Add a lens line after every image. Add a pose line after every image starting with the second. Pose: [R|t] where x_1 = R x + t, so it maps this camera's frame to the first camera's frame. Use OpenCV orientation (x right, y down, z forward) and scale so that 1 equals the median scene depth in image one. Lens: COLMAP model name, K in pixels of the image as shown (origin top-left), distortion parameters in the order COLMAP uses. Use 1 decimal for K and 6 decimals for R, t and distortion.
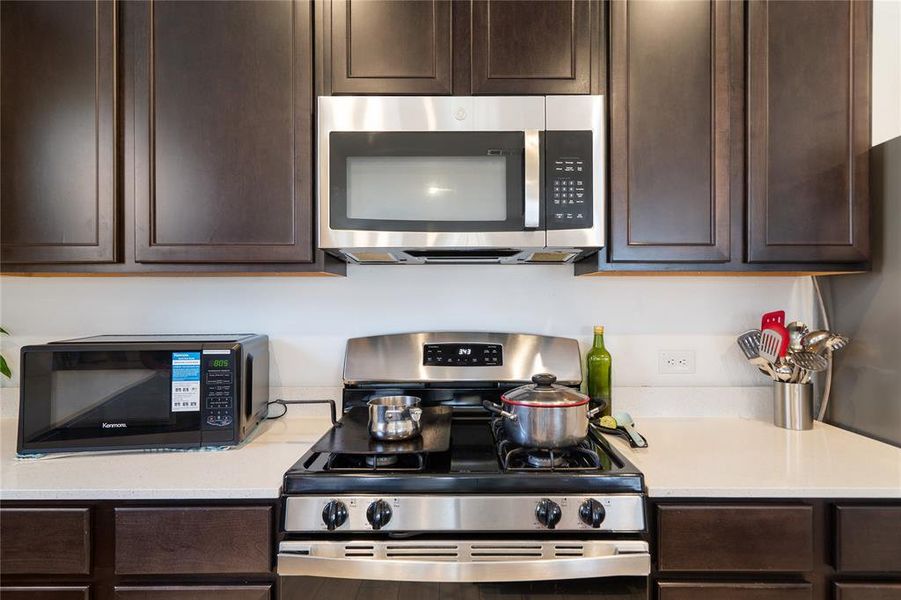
lens RADIAL K [[491.2, 0, 450.5], [0, 491.2, 300.0], [0, 0, 1]] dist [0.003974, 0.000476]
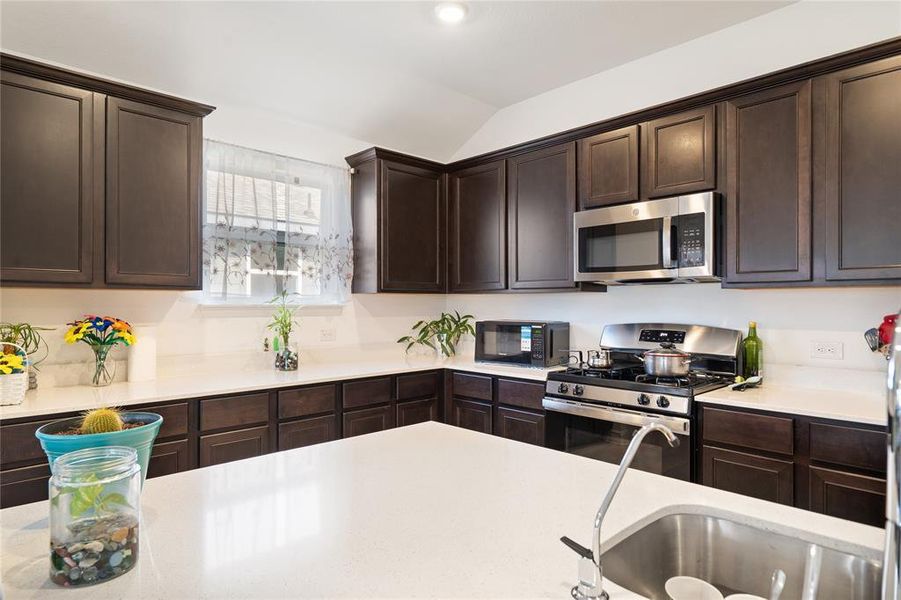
lens RADIAL K [[507.2, 0, 450.5], [0, 507.2, 300.0], [0, 0, 1]] dist [0.001392, 0.000093]
pose [[0.692303, -0.004811, -0.721591, 0.991880], [-0.001310, 0.999968, -0.007924, -0.003018], [0.721606, 0.006431, 0.692274, -0.979645]]
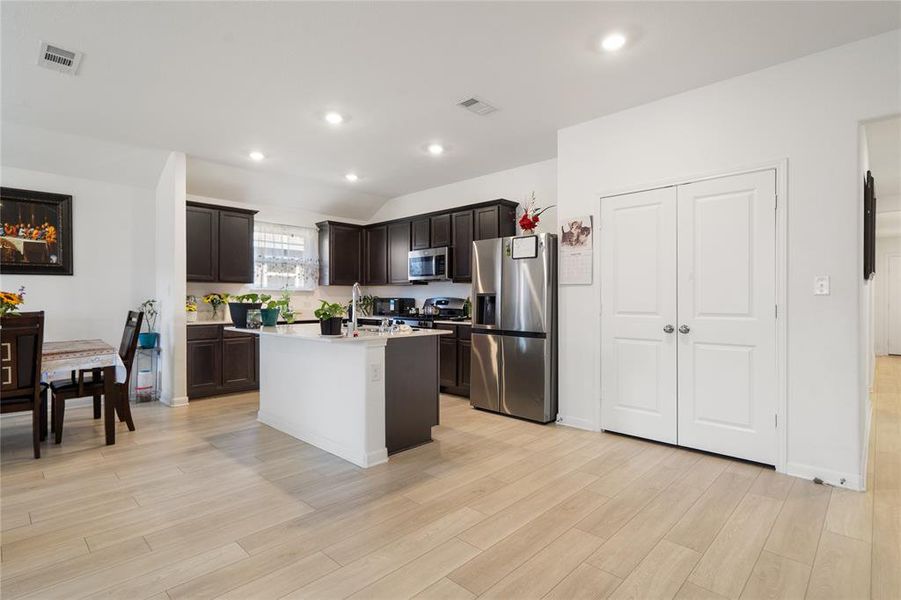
lens RADIAL K [[437.8, 0, 443.1], [0, 437.8, 297.8], [0, 0, 1]] dist [-0.002724, -0.000392]
pose [[0.712117, -0.001761, -0.702059, 3.332354], [-0.001685, 0.999990, -0.004217, 0.105159], [0.702059, 0.004185, 0.712106, -2.113413]]
